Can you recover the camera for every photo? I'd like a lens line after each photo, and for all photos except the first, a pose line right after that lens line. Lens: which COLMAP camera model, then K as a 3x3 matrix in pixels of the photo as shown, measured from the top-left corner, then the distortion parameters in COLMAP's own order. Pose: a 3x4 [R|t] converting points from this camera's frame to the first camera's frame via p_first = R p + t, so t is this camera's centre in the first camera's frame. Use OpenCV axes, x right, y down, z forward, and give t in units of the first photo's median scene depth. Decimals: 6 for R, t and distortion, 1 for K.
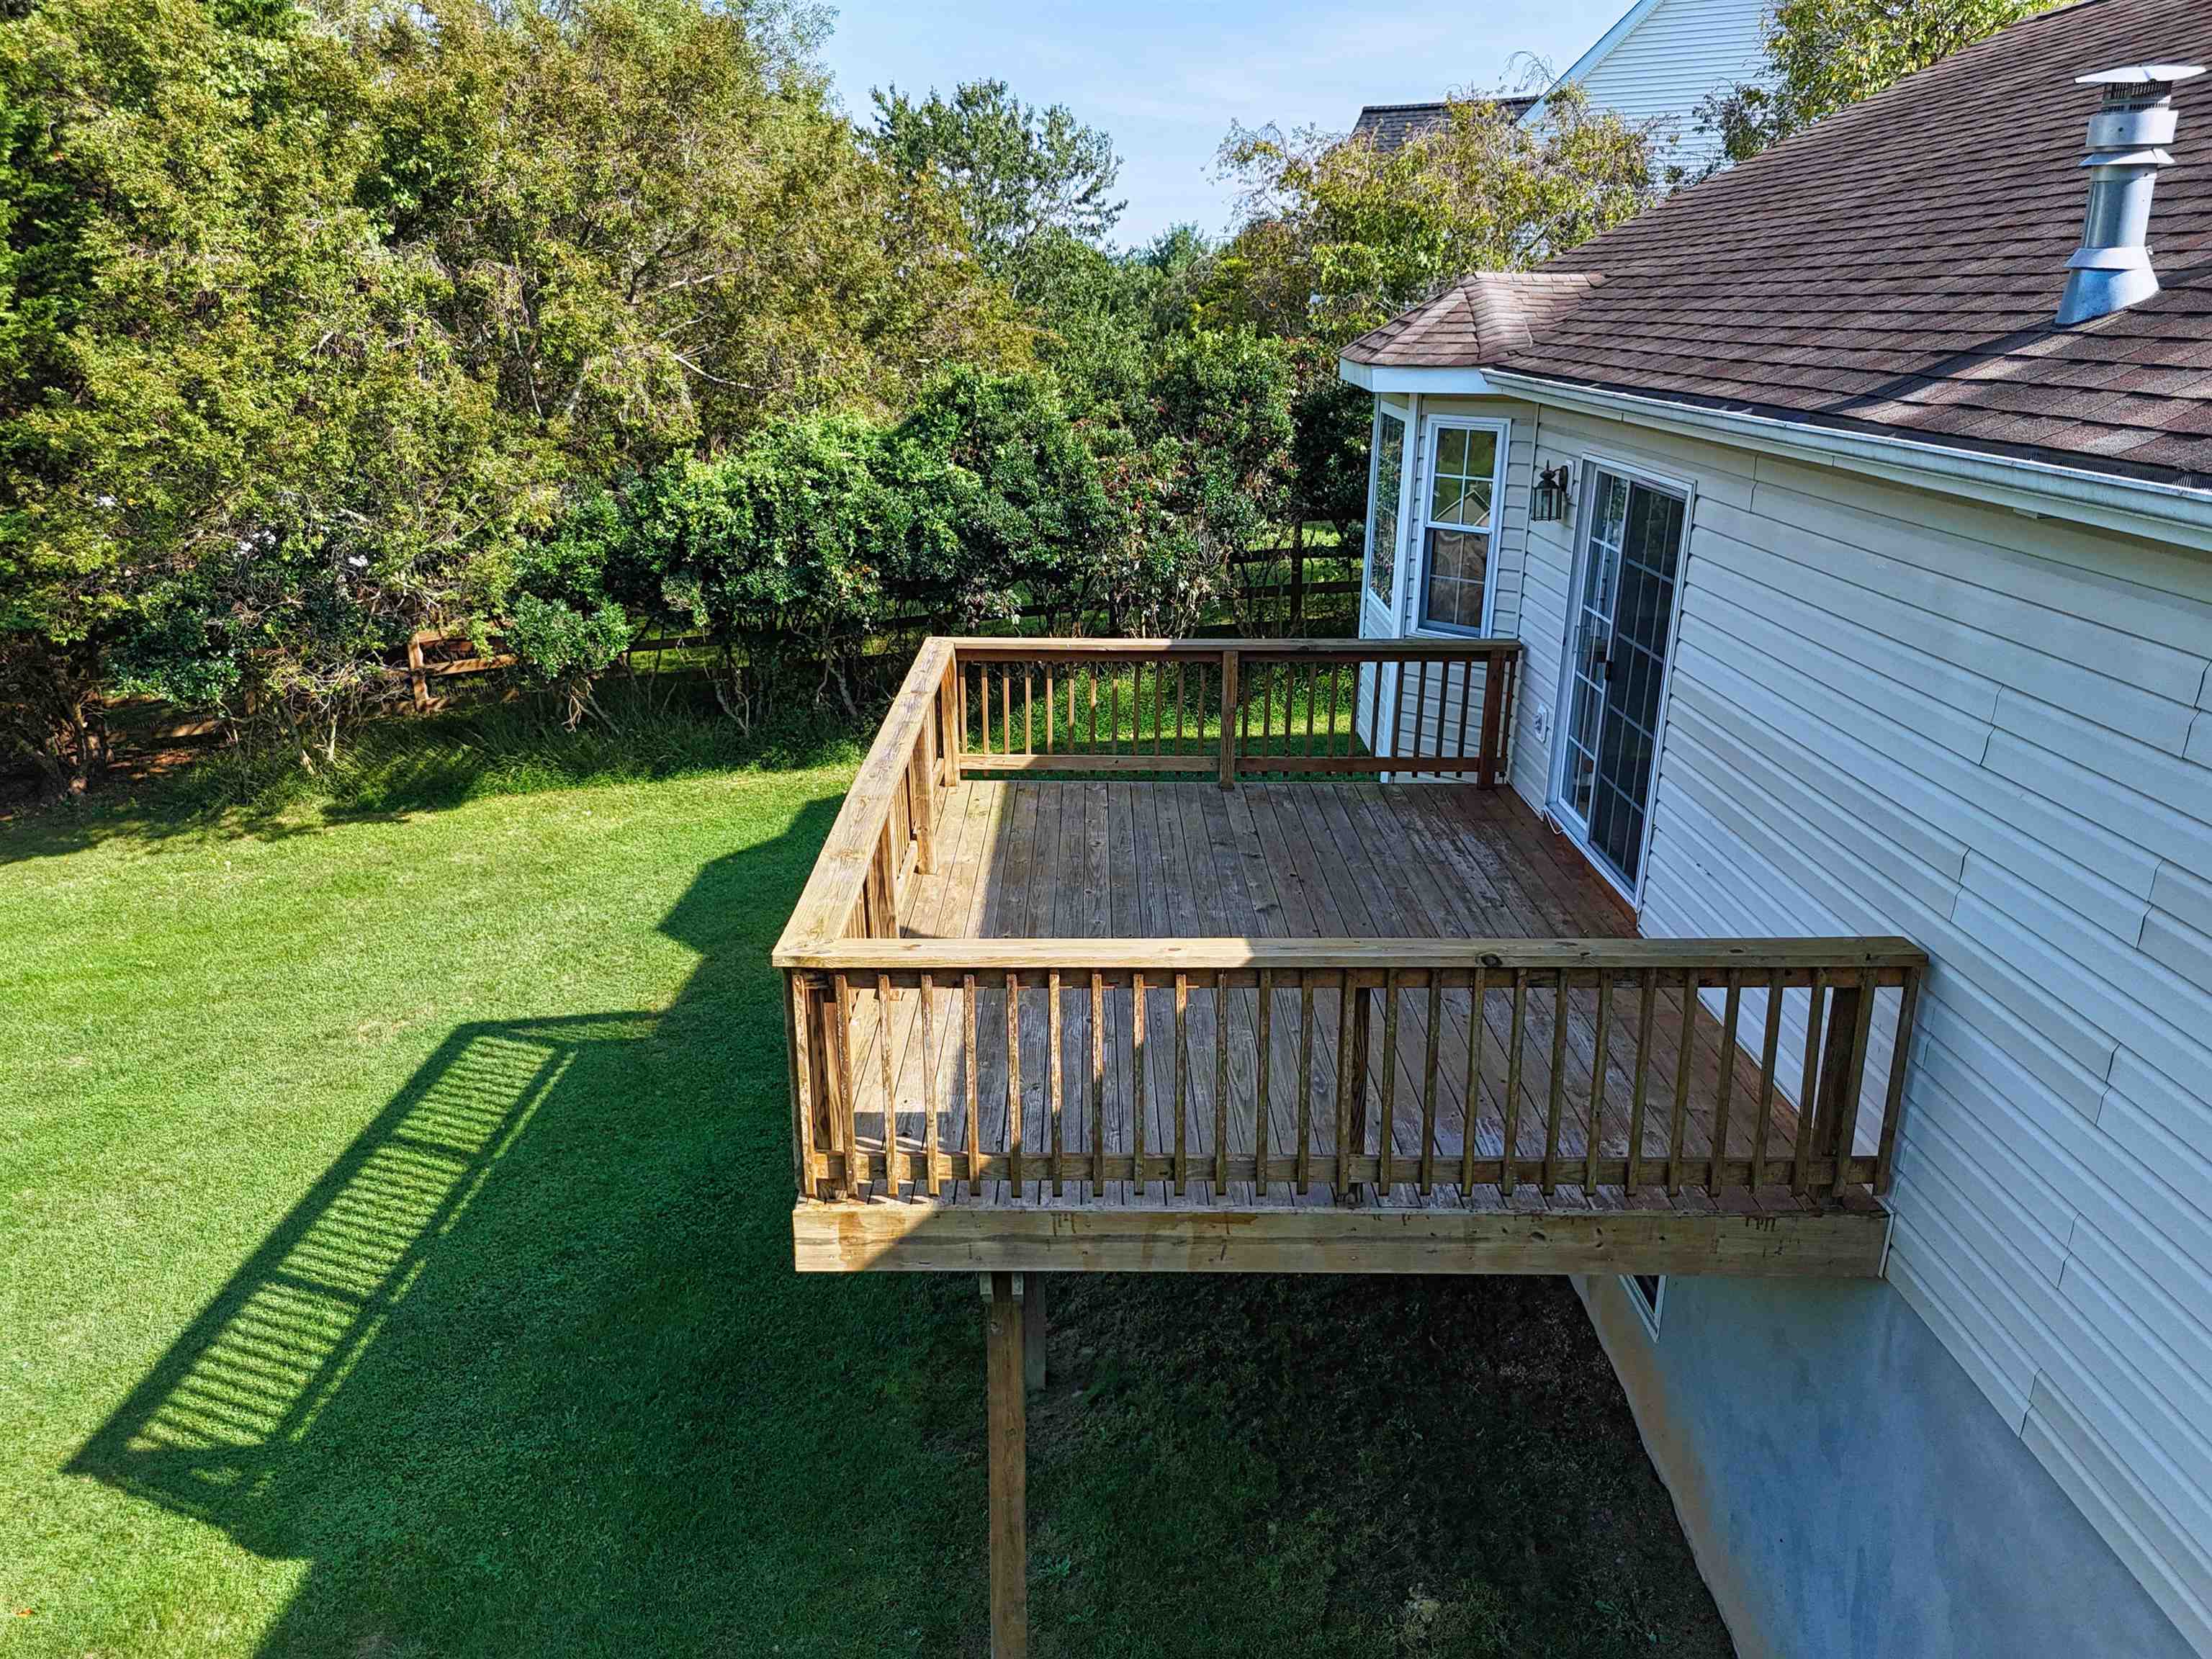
lens RADIAL K [[1678.4, 0, 1100.1], [0, 1678.4, 924.2], [0, 0, 1]] dist [0.074162, -0.079103]
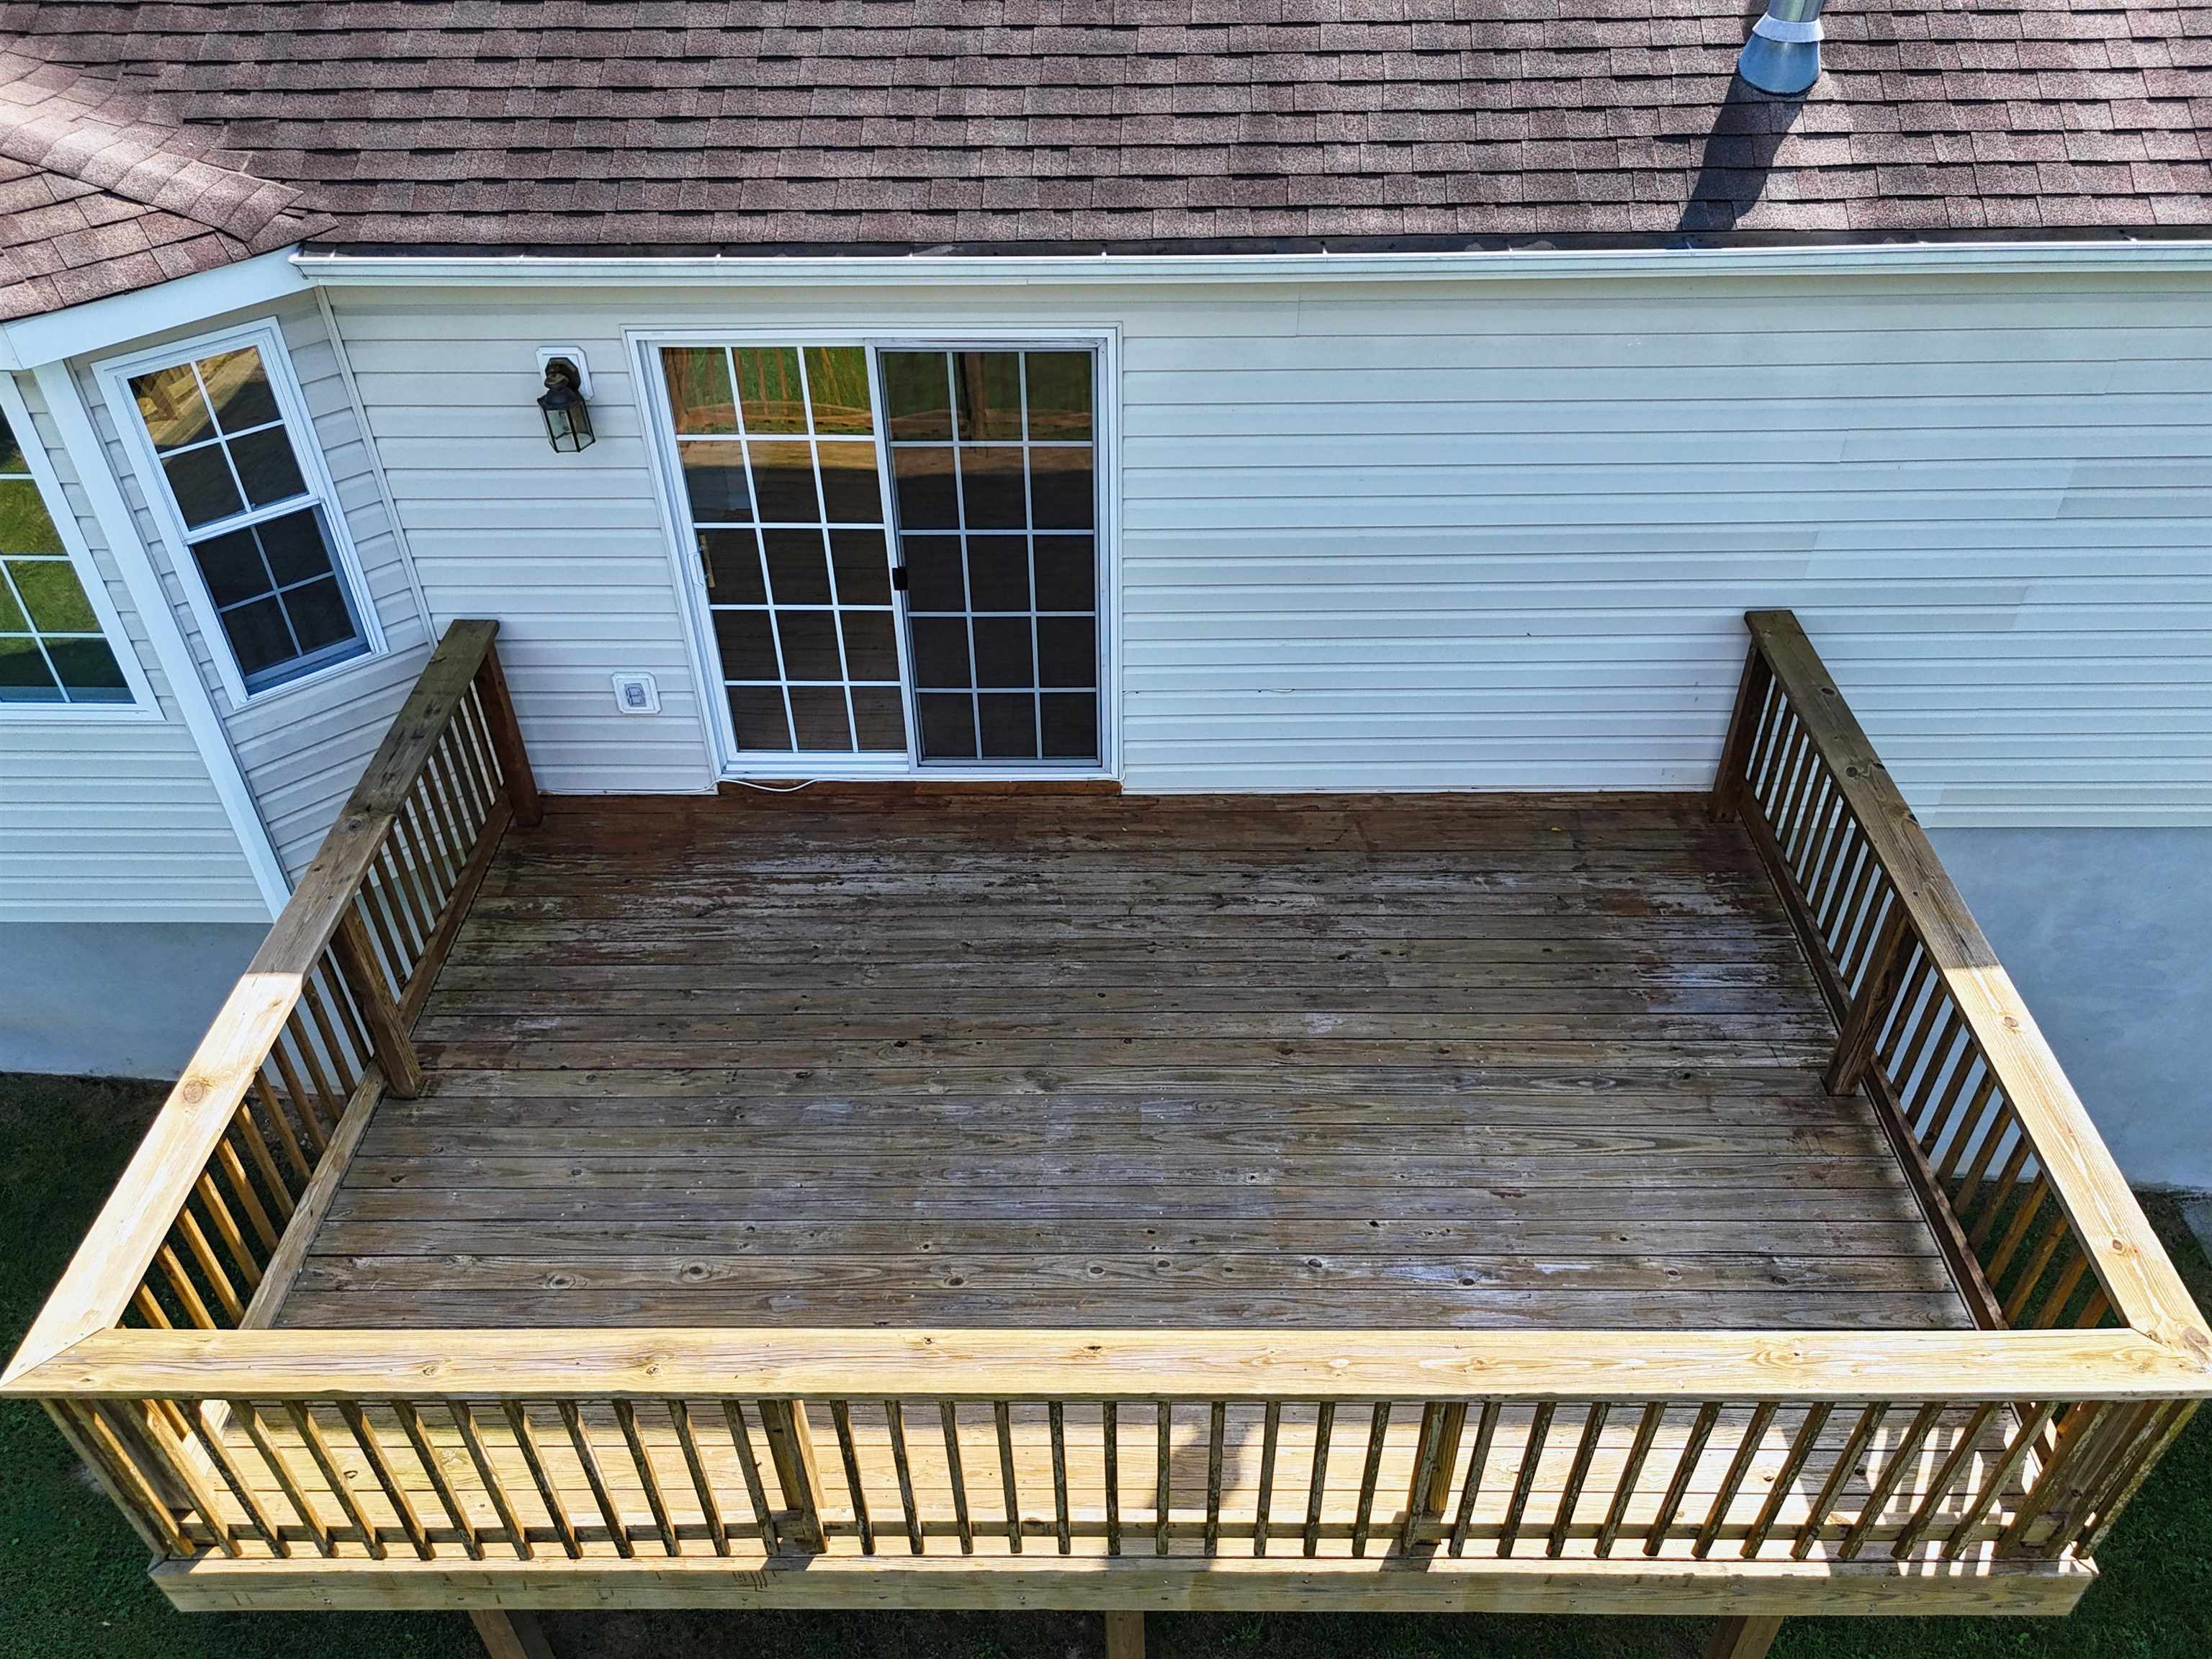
lens RADIAL K [[1665.7, 0, 1108.2], [0, 1665.7, 931.8], [0, 0, 1]] dist [0.033592, -0.027057]
pose [[0.012325, -0.657608, 0.753259, -0.394536], [0.353840, 0.707442, 0.611819, -0.478135], [-0.935225, 0.258993, 0.241407, 0.770809]]
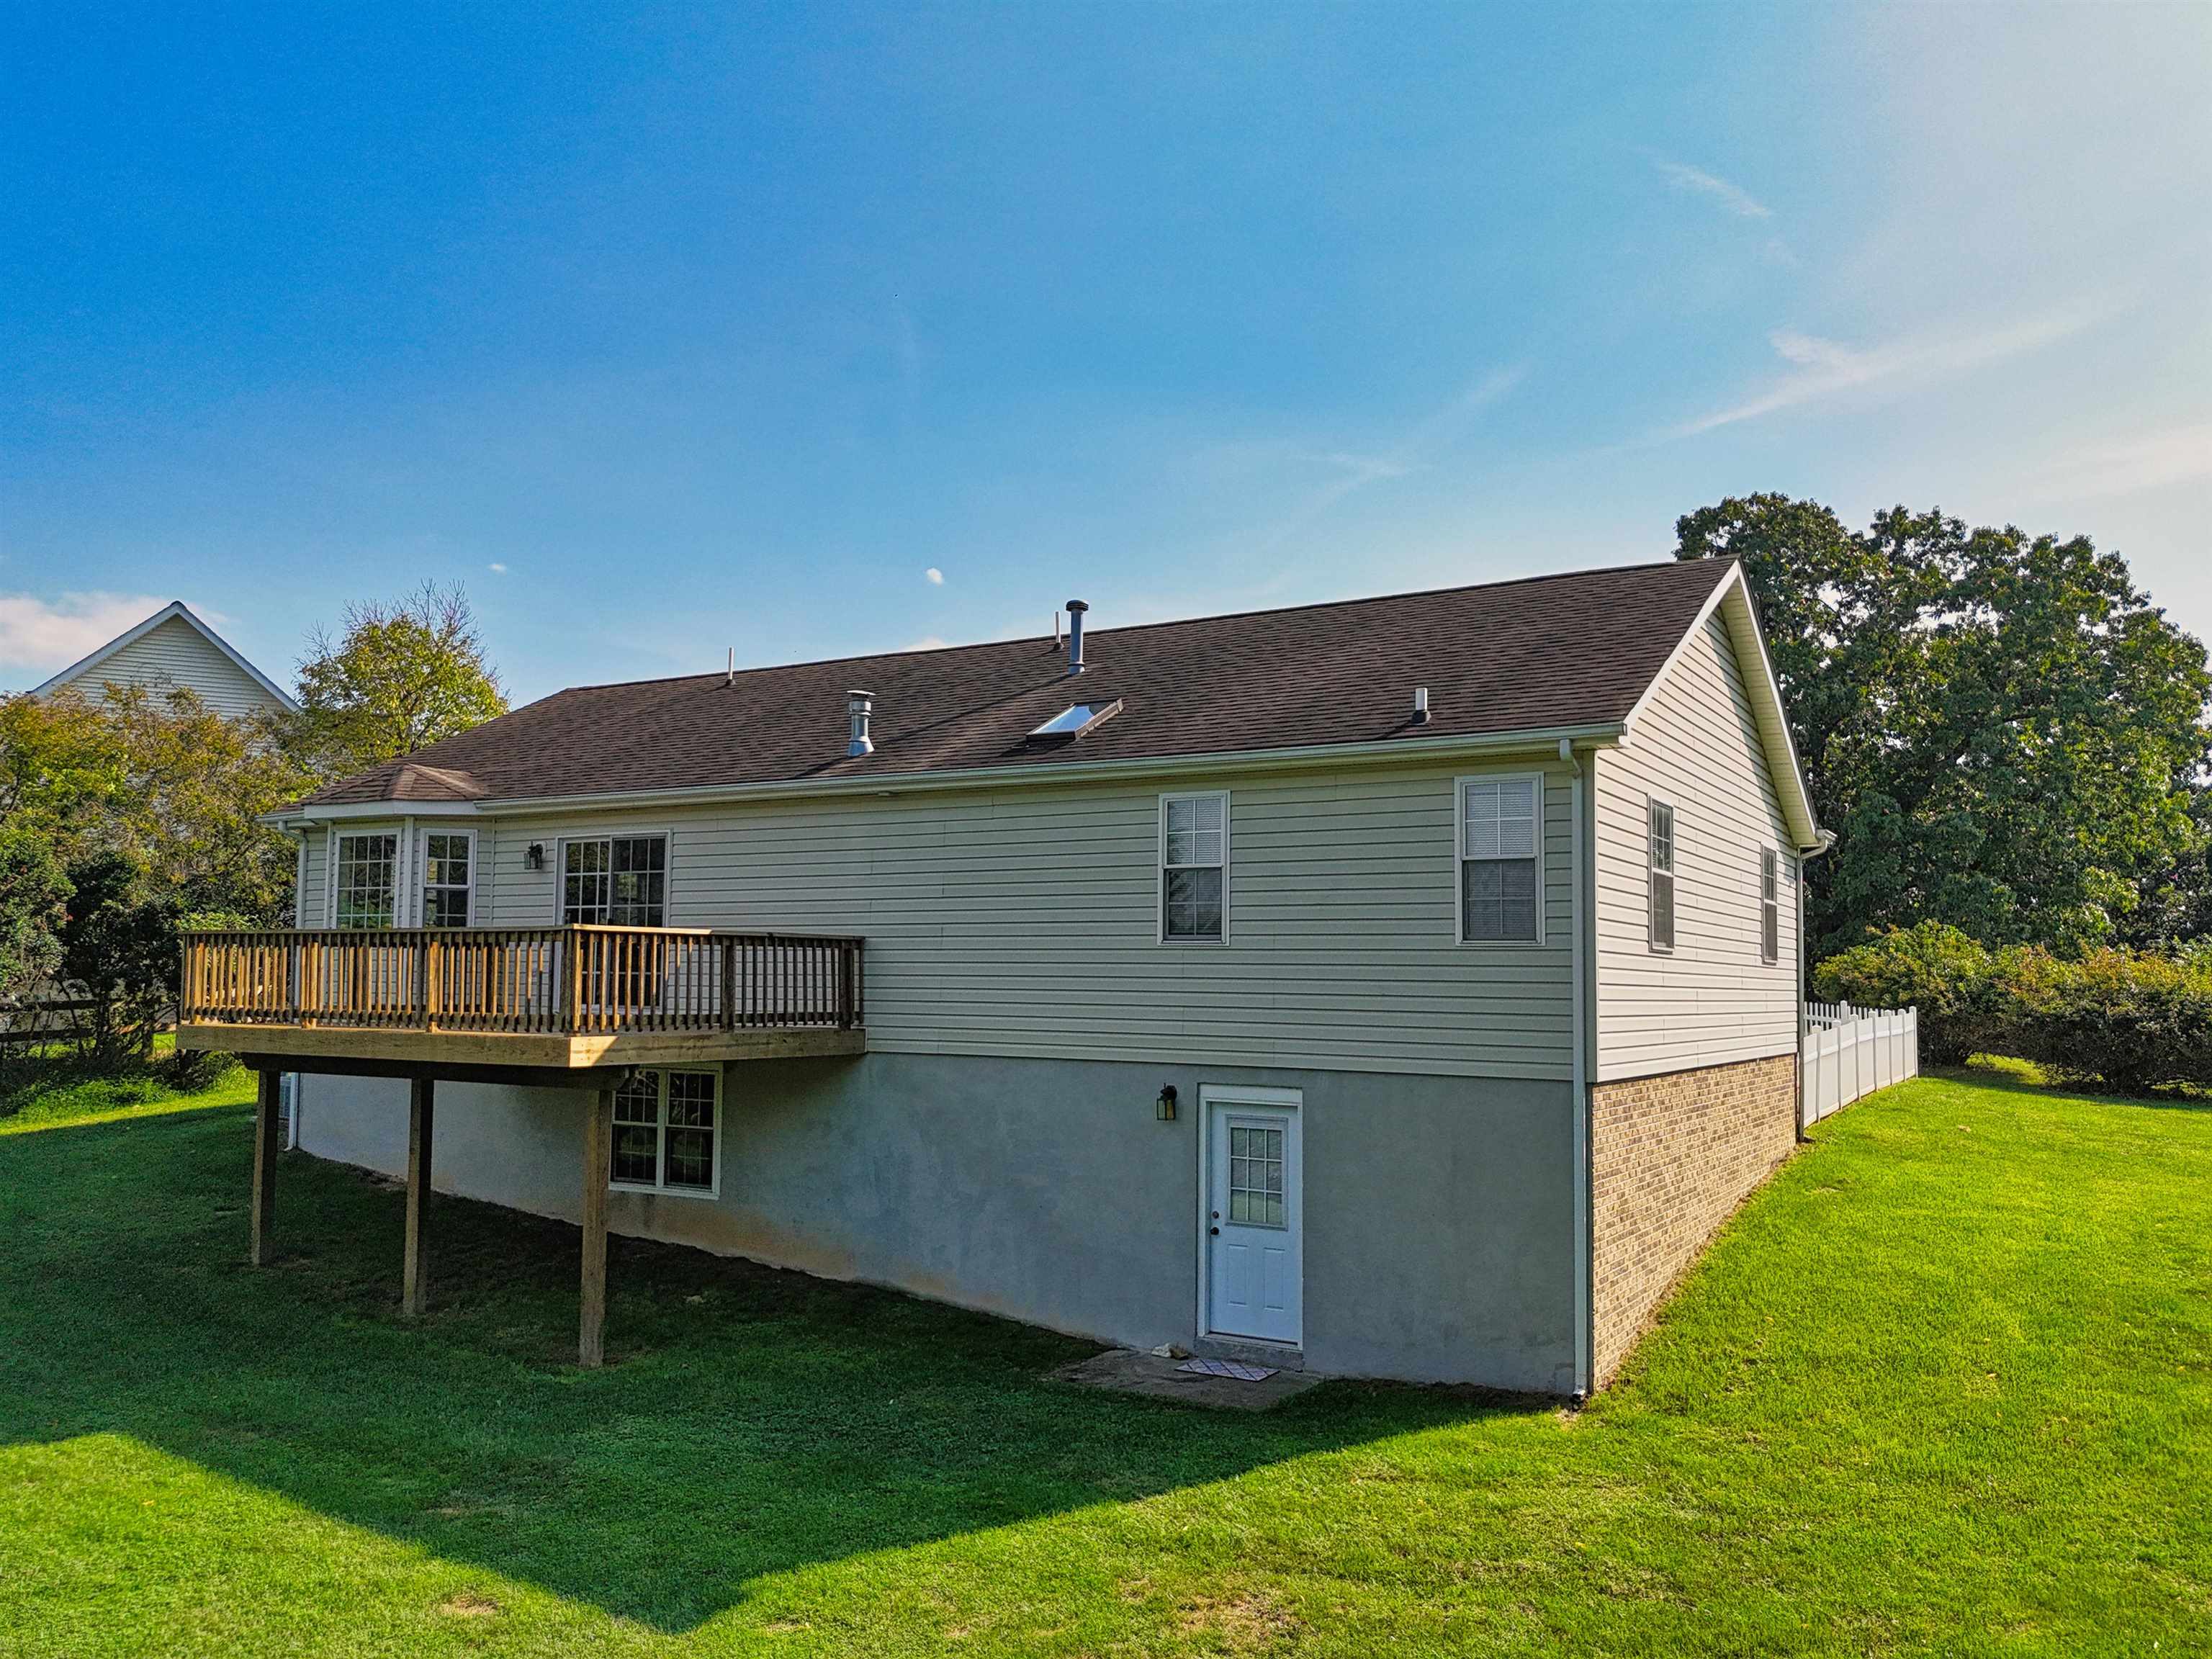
lens RADIAL K [[1665.7, 0, 1108.2], [0, 1665.7, 931.8], [0, 0, 1]] dist [0.033592, -0.027057]
pose [[0.517415, 0.031881, 0.855140, -1.204620], [0.284374, 0.936108, -0.206964, 0.487109], [-0.807102, 0.350266, 0.475290, -0.528903]]
